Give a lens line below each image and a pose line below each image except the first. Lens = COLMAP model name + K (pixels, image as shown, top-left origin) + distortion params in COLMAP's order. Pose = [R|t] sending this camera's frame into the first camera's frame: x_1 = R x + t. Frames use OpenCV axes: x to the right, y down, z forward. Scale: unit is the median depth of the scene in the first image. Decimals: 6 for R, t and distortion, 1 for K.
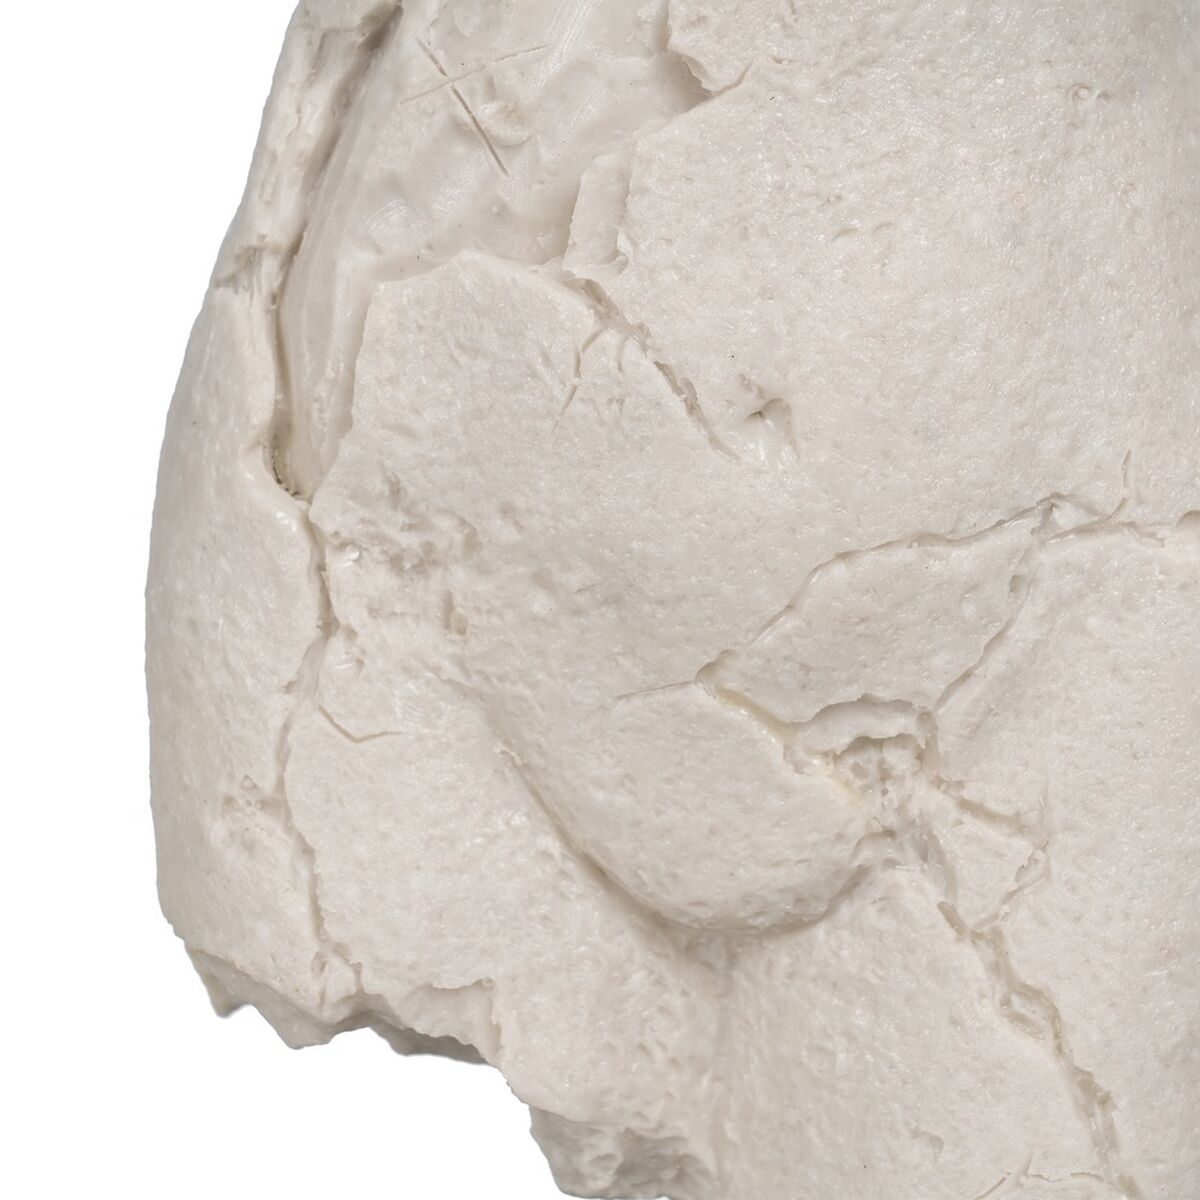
lens RADIAL K [[5514.3, 0, 634.1], [0, 5514.3, 600.6], [0, 0, 1]] dist [0.139147, 0.649635]
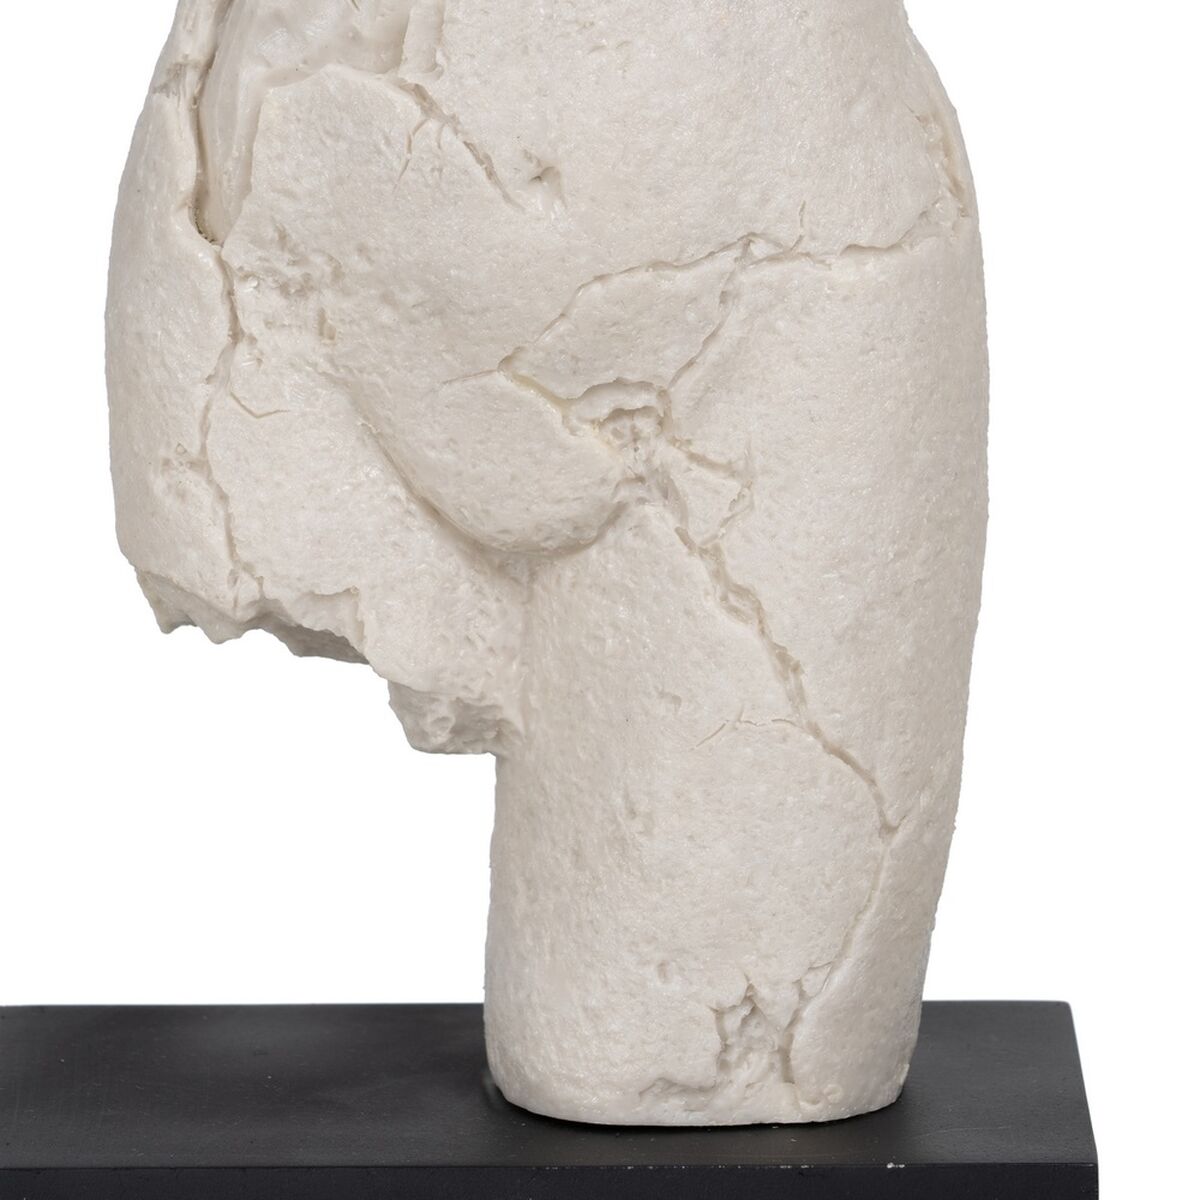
lens RADIAL K [[7065.7, 0, 600.0], [0, 7065.7, 600.0], [0, 0, 1]] dist [0.056020, -3.714620]
pose [[0.999833, -0.010964, -0.014626, 0.062167], [0.011202, 0.999804, 0.016307, 0.043745], [0.014444, -0.016468, 0.999760, -0.789282]]
